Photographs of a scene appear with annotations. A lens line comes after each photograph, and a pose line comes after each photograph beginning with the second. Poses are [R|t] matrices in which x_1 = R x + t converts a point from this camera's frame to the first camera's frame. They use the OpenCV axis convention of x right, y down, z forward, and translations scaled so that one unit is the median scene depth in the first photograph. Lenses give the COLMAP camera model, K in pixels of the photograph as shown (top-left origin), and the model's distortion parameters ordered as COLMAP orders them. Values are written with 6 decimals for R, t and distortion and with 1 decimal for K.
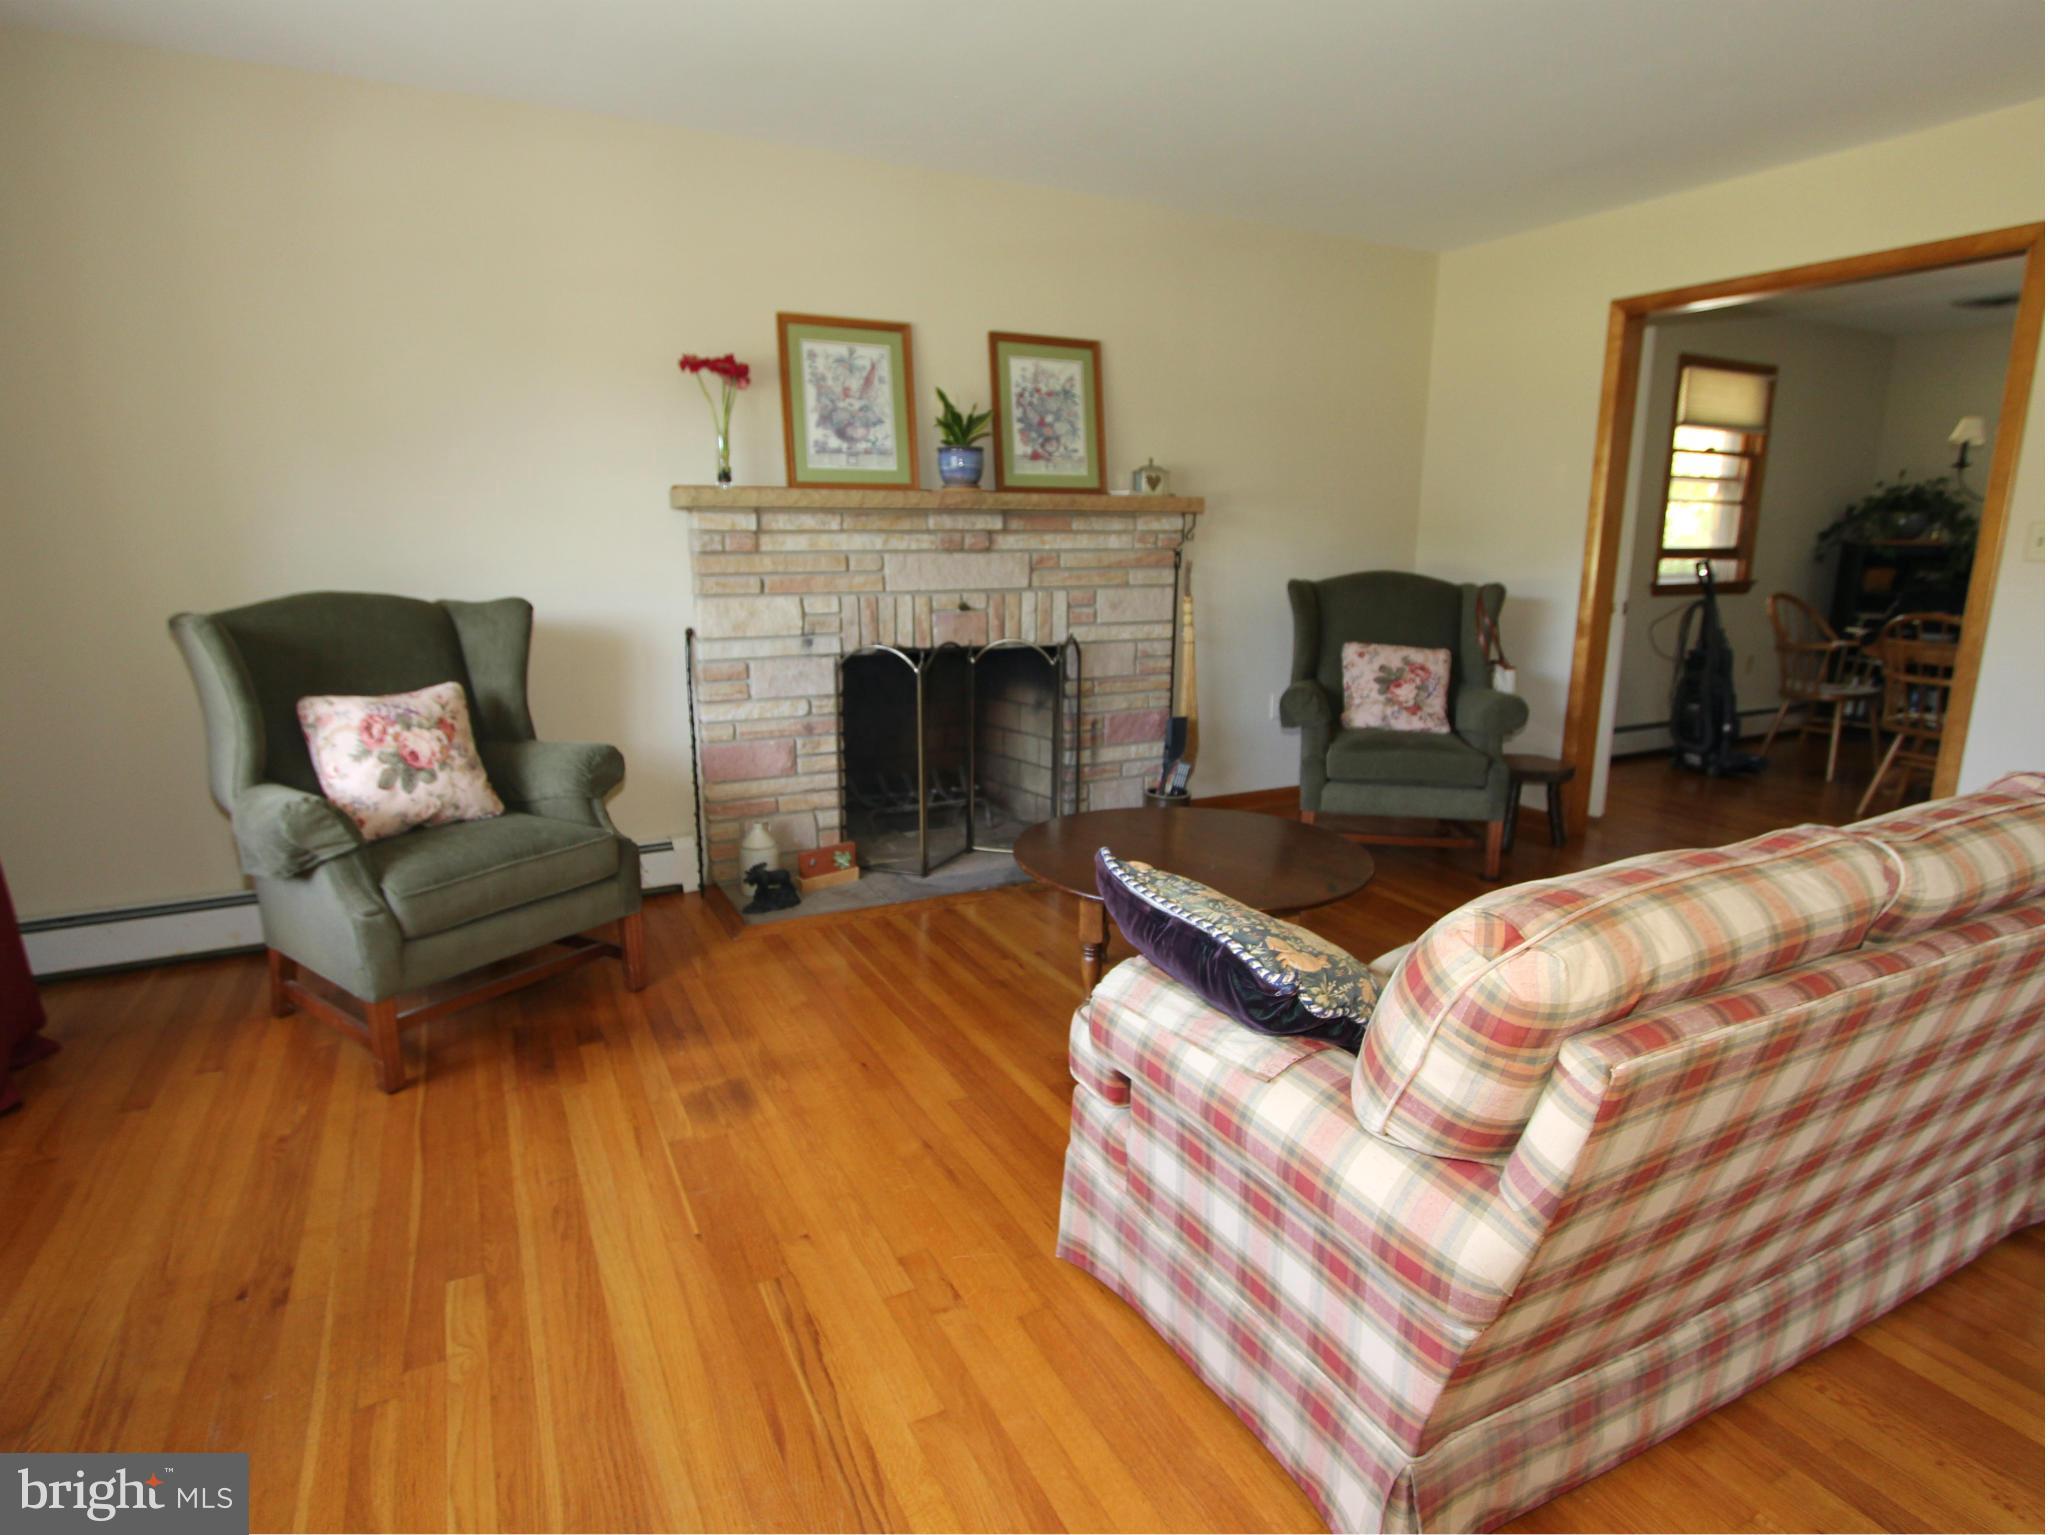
lens RADIAL K [[1087.8, 0, 1016.2], [0, 1087.8, 767.8], [0, 0, 1]] dist [-0.021845, 0.012018]
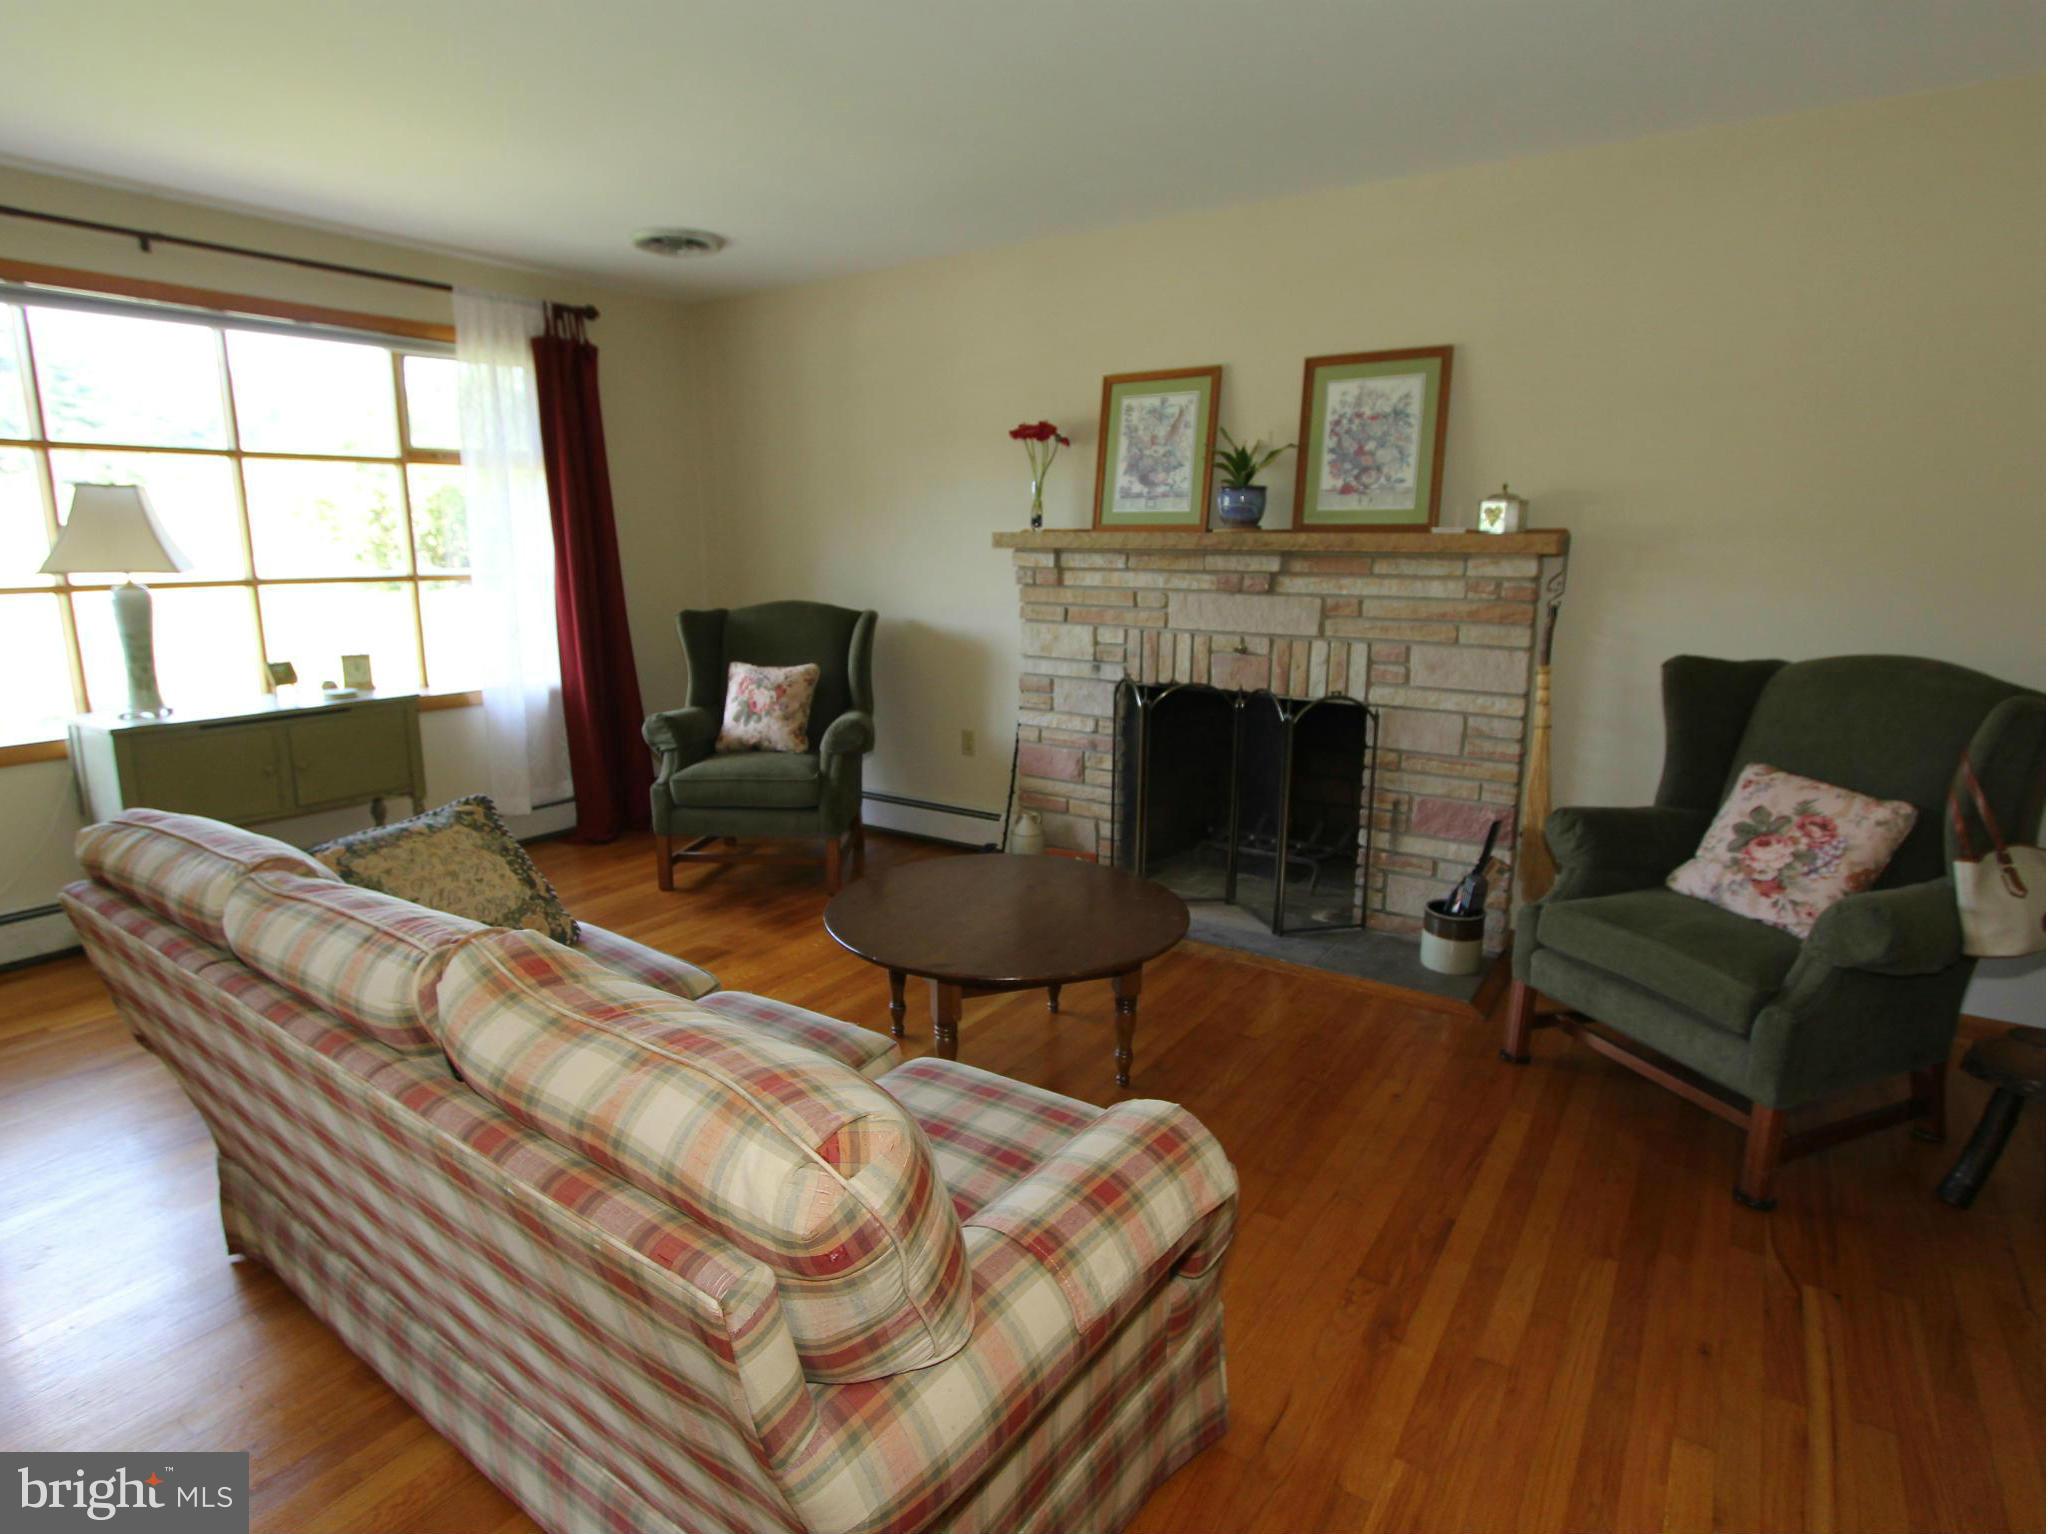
lens RADIAL K [[1087.8, 0, 1016.2], [0, 1087.8, 767.3], [0, 0, 1]] dist [-0.021845, 0.012018]
pose [[0.483079, 0.179918, -0.856892, 0.715776], [-0.190623, 0.976796, 0.097629, -0.105034], [0.854575, 0.116181, 0.506166, 0.362945]]
